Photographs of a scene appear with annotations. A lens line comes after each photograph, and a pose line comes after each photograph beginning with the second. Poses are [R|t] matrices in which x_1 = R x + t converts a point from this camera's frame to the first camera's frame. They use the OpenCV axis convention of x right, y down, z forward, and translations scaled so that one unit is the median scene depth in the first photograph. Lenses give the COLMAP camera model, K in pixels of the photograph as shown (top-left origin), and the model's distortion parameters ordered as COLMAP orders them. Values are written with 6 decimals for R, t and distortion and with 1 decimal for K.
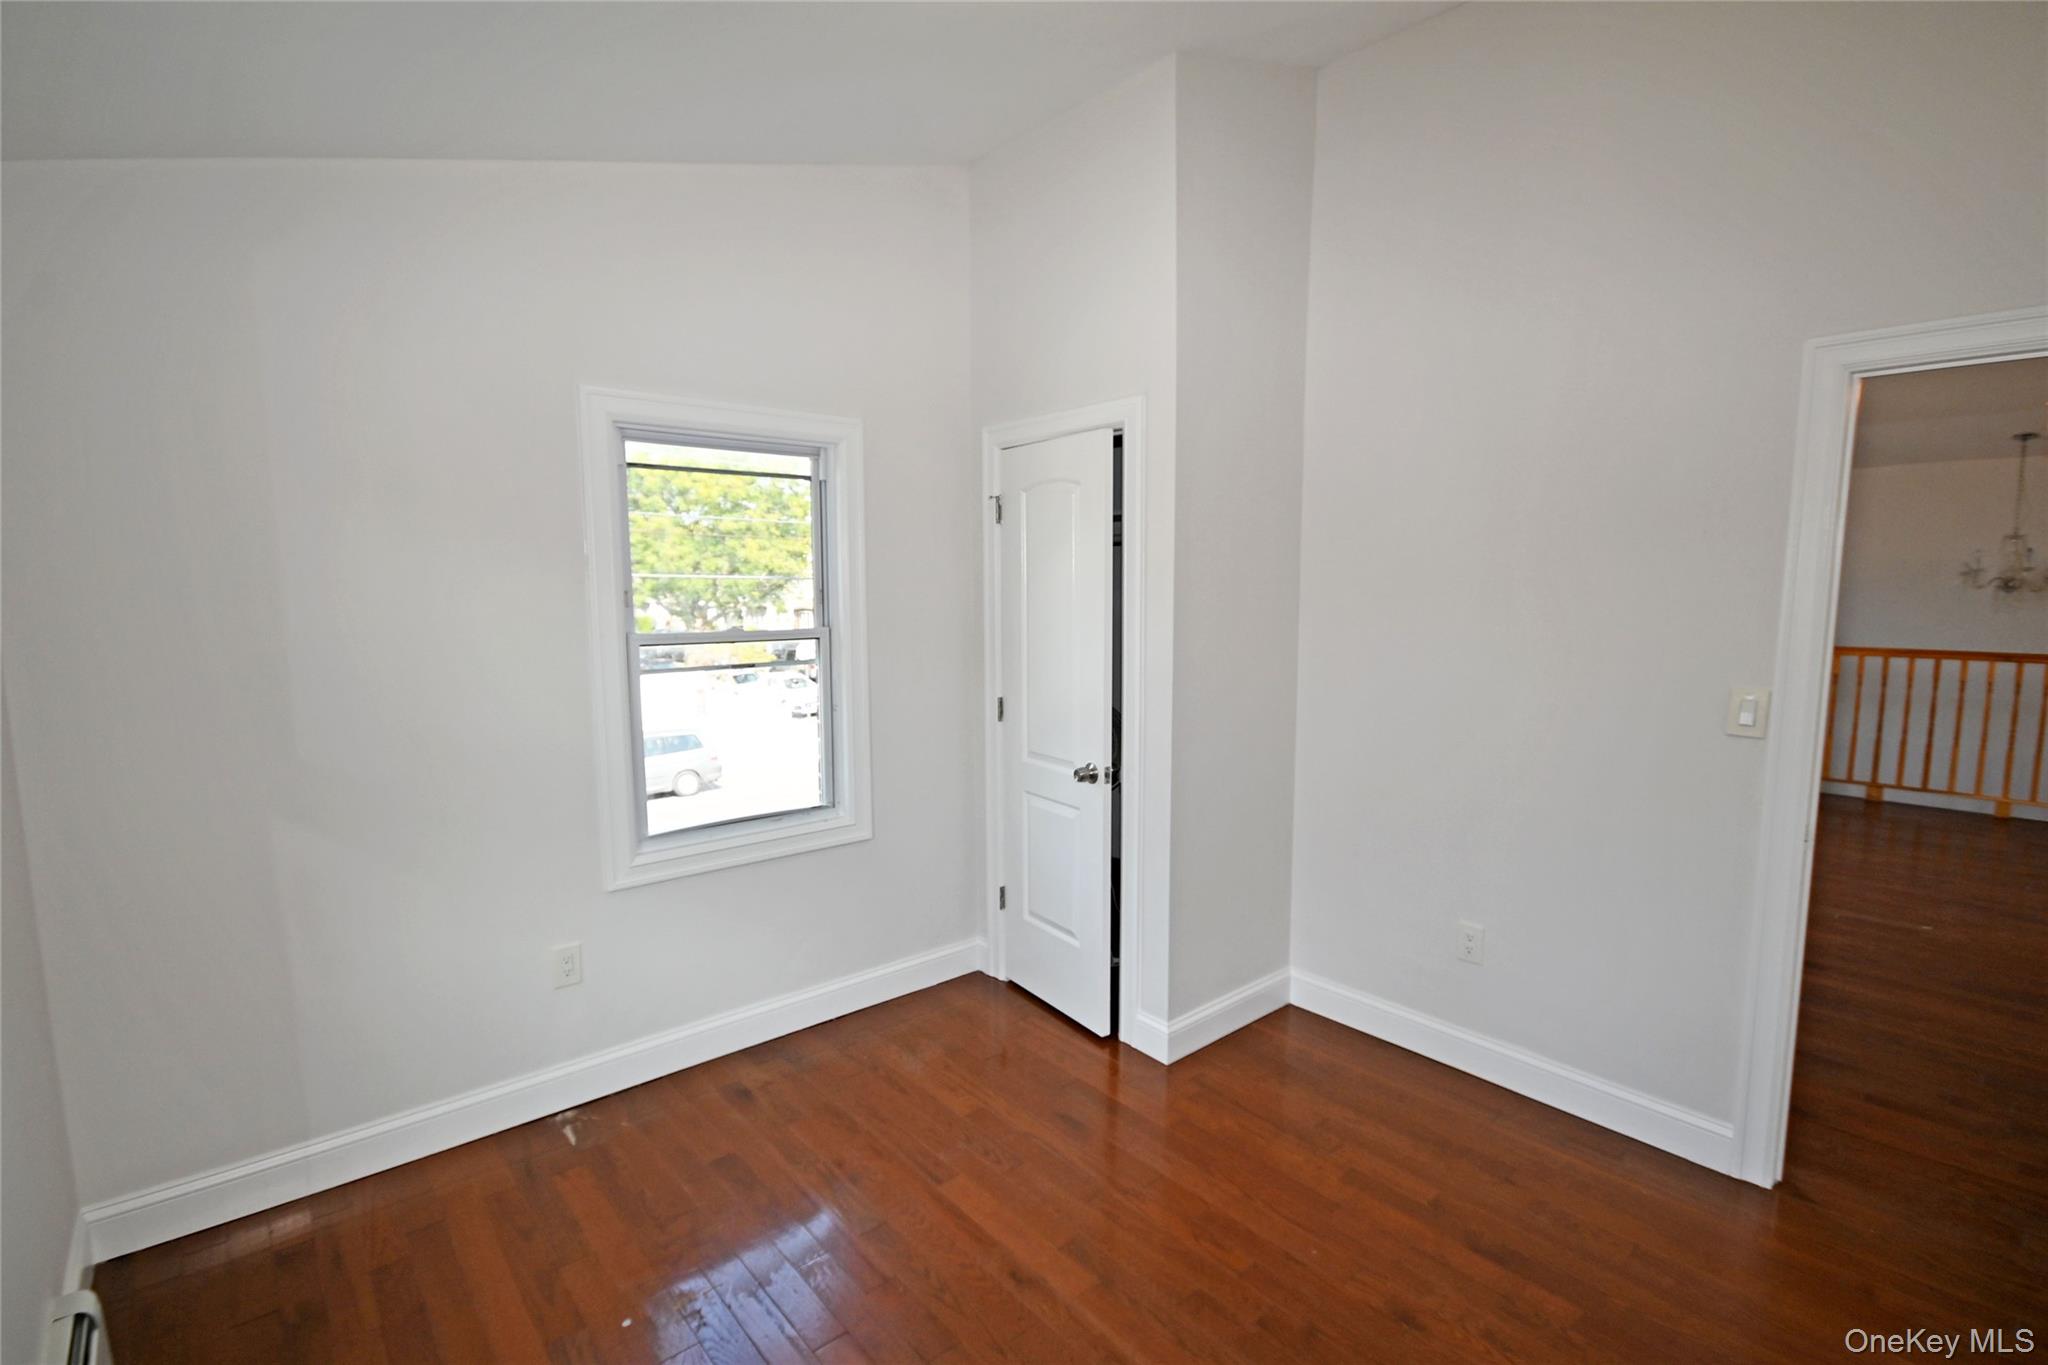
lens RADIAL K [[905.5, 0, 1008.2], [0, 905.5, 672.8], [0, 0, 1]] dist [-0.005521, -0.000064]
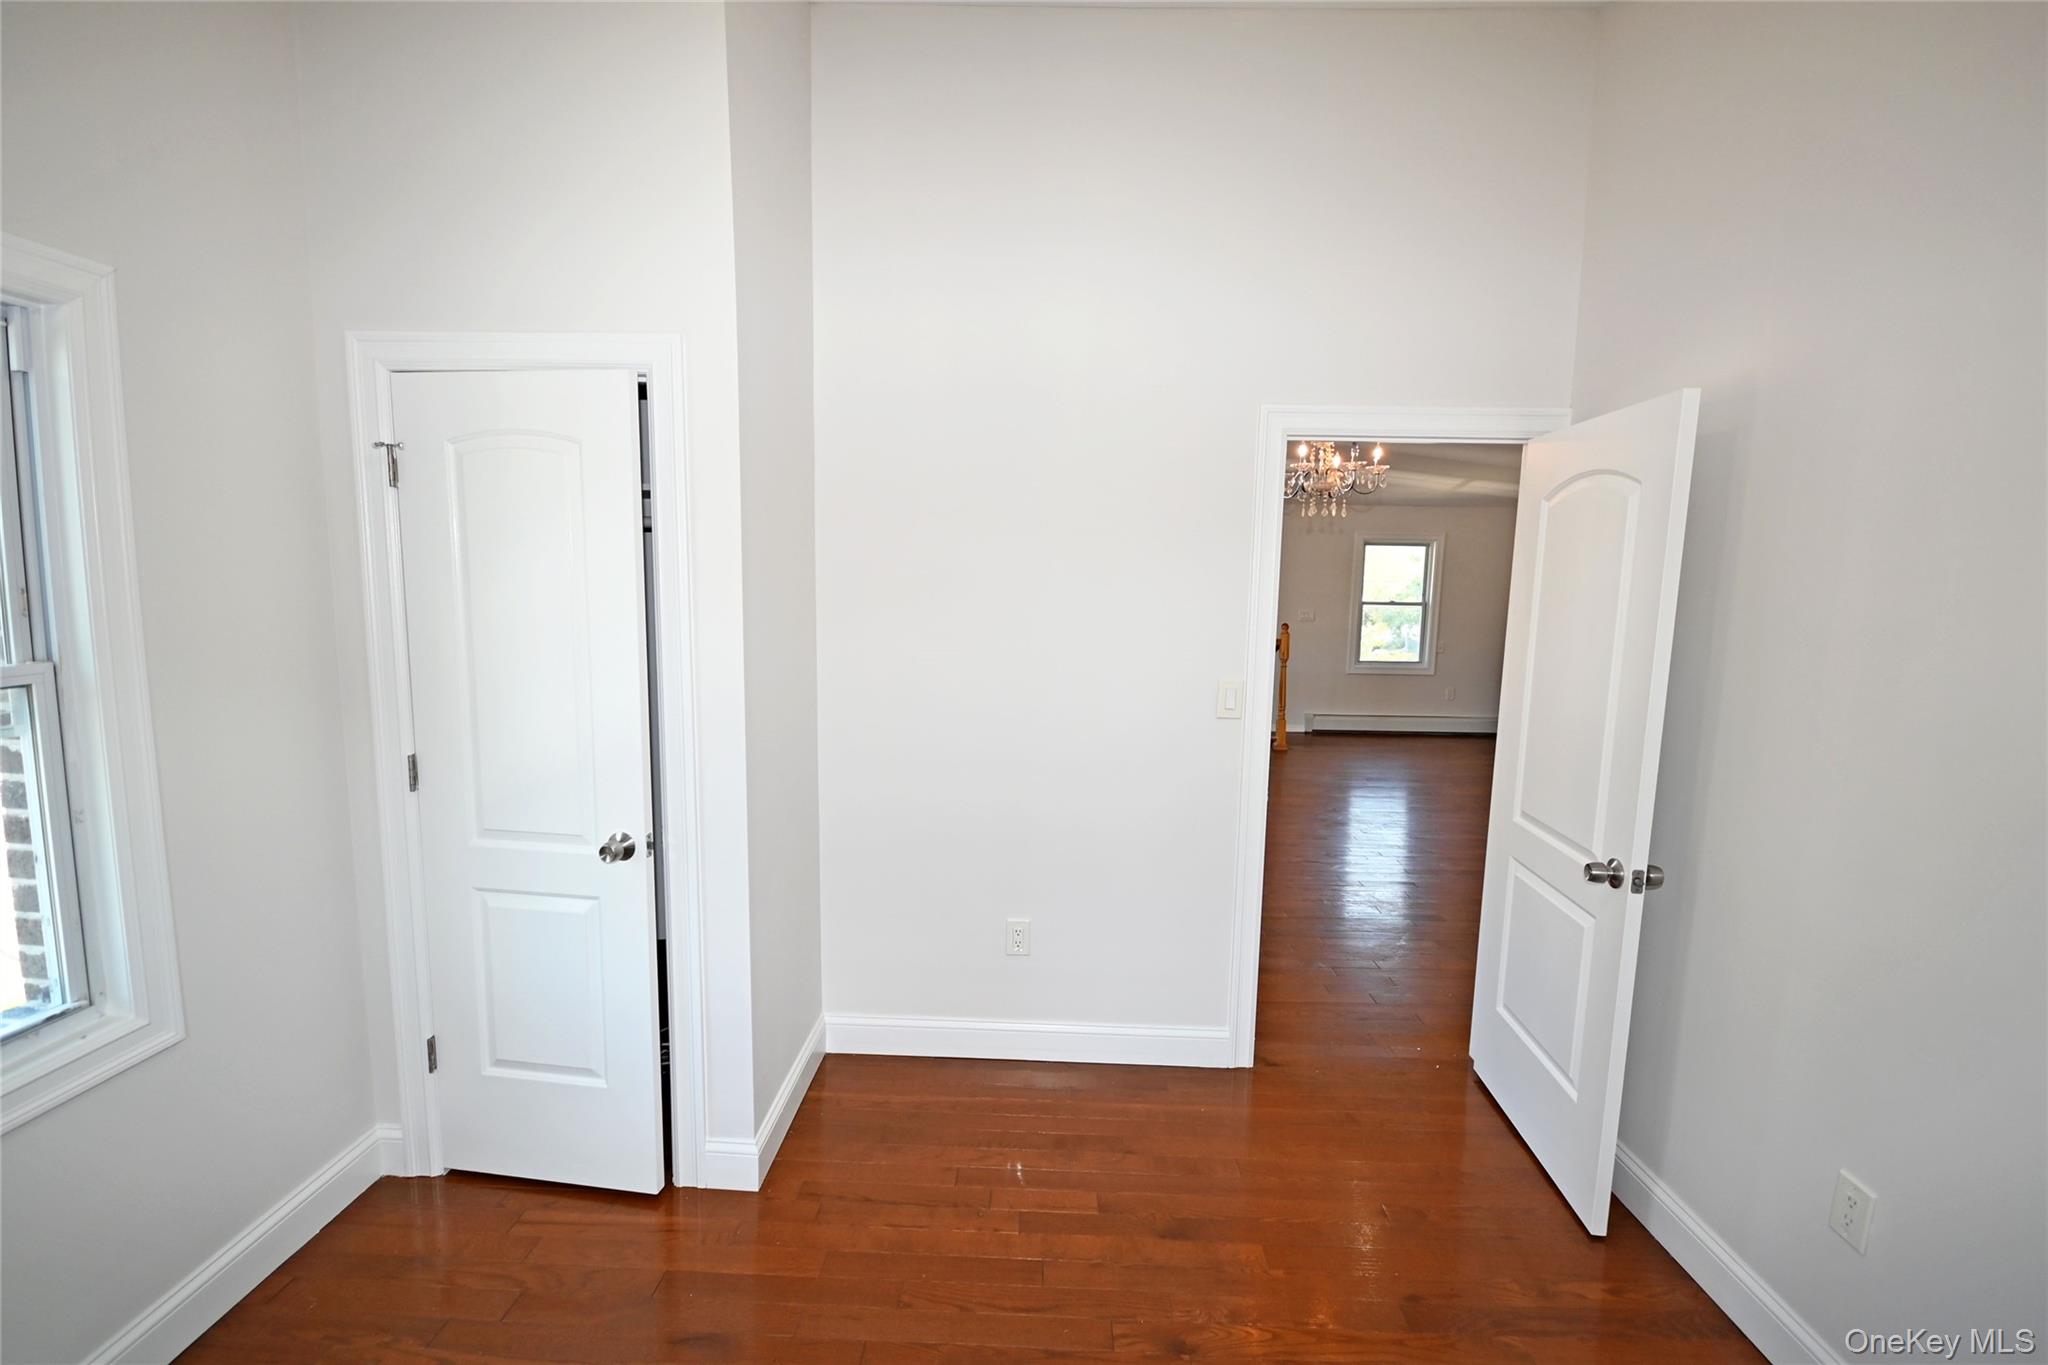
lens RADIAL K [[889.5, 0, 1028.0], [0, 889.5, 680.4], [0, 0, 1]] dist [0.014790, -0.016736]
pose [[0.680300, -0.064235, 0.730114, -0.195979], [0.055029, 0.997817, 0.036513, -0.028992], [-0.730865, 0.015338, 0.682349, 0.268560]]
